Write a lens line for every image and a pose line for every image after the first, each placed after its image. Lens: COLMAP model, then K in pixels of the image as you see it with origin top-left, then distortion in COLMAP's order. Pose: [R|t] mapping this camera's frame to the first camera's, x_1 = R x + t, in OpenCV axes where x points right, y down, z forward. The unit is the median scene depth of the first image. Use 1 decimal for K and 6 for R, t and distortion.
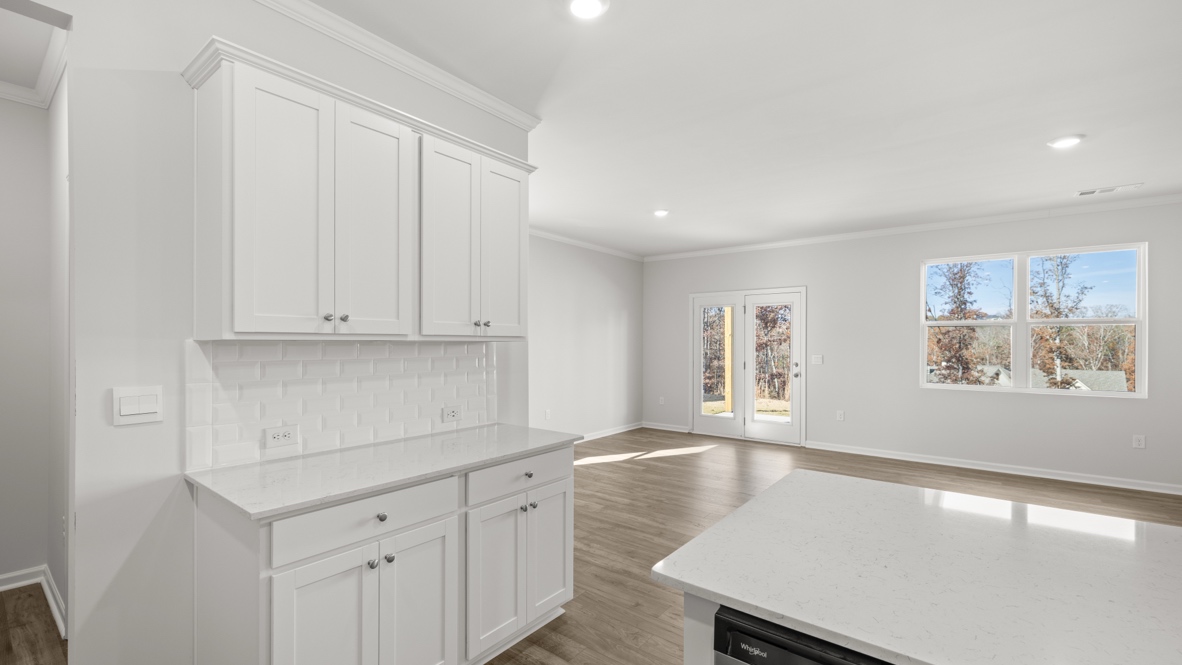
lens RADIAL K [[497.6, 0, 585.4], [0, 497.6, 342.4], [0, 0, 1]] dist [-0.003018, 0.000054]
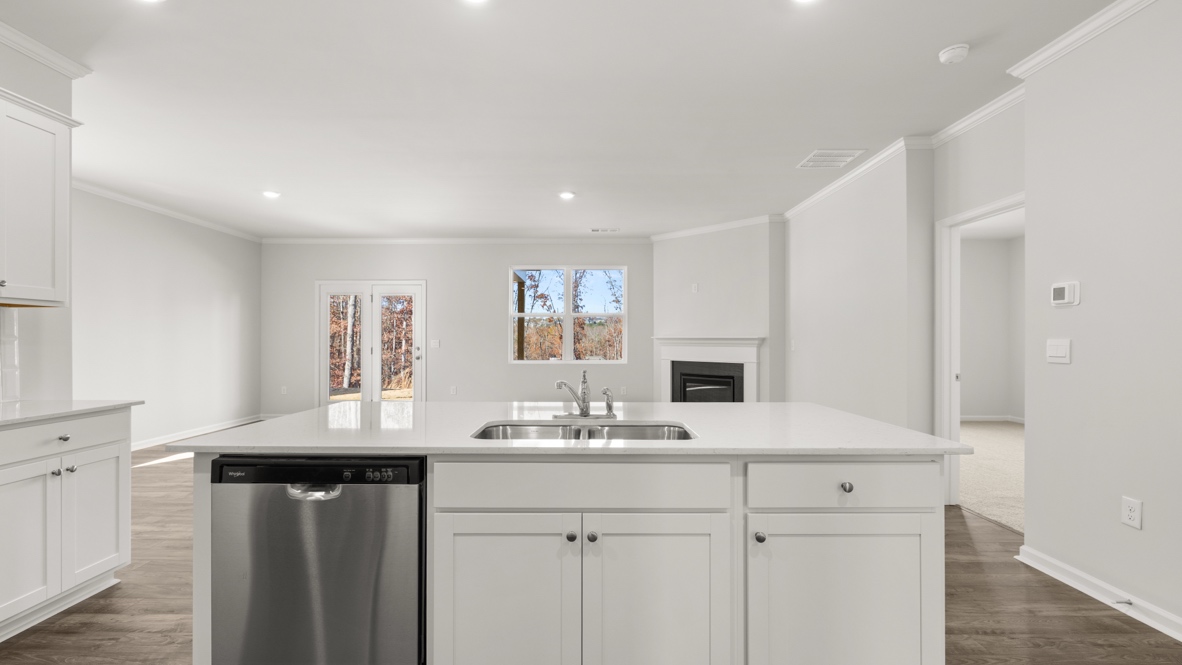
lens RADIAL K [[497.6, 0, 588.2], [0, 497.6, 338.3], [0, 0, 1]] dist [-0.003018, 0.000054]
pose [[0.788855, -0.000598, 0.614579, 0.071054], [0.002170, 0.999996, -0.001813, 0.051820], [-0.614576, 0.002764, 0.788853, -0.286397]]
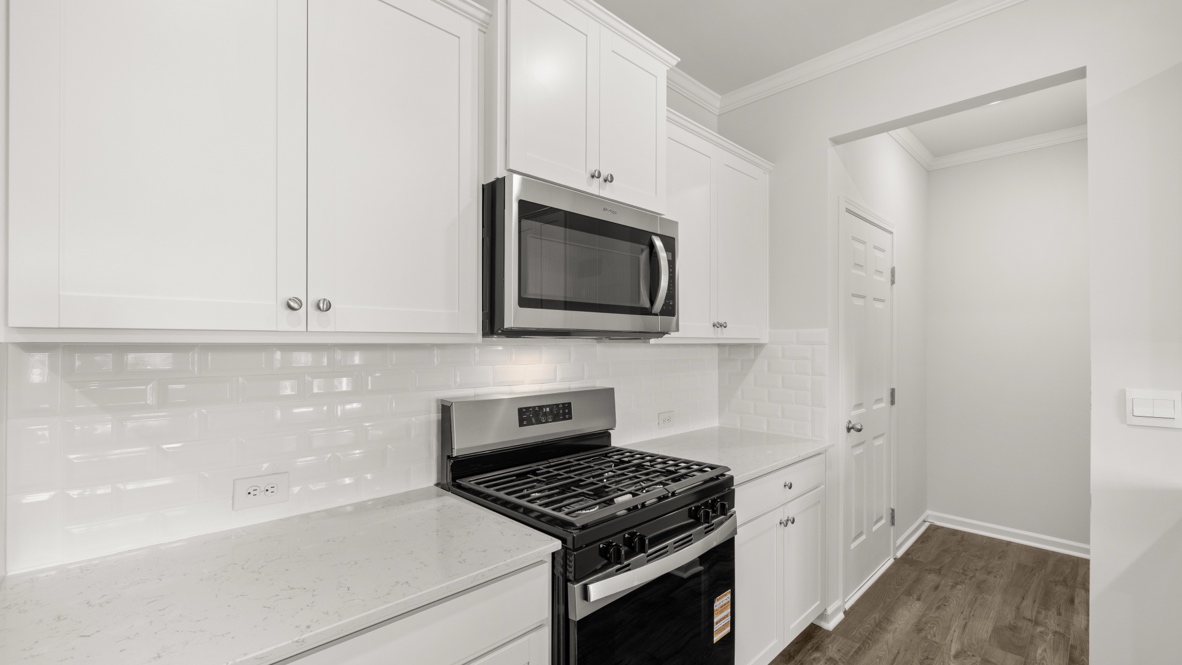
lens RADIAL K [[497.6, 0, 588.8], [0, 497.6, 340.3], [0, 0, 1]] dist [-0.003018, 0.000054]
pose [[-0.136661, -0.011400, -0.990552, 0.136743], [-0.003436, 0.999933, -0.011034, 0.002023], [0.990612, 0.001895, -0.136691, 0.001104]]
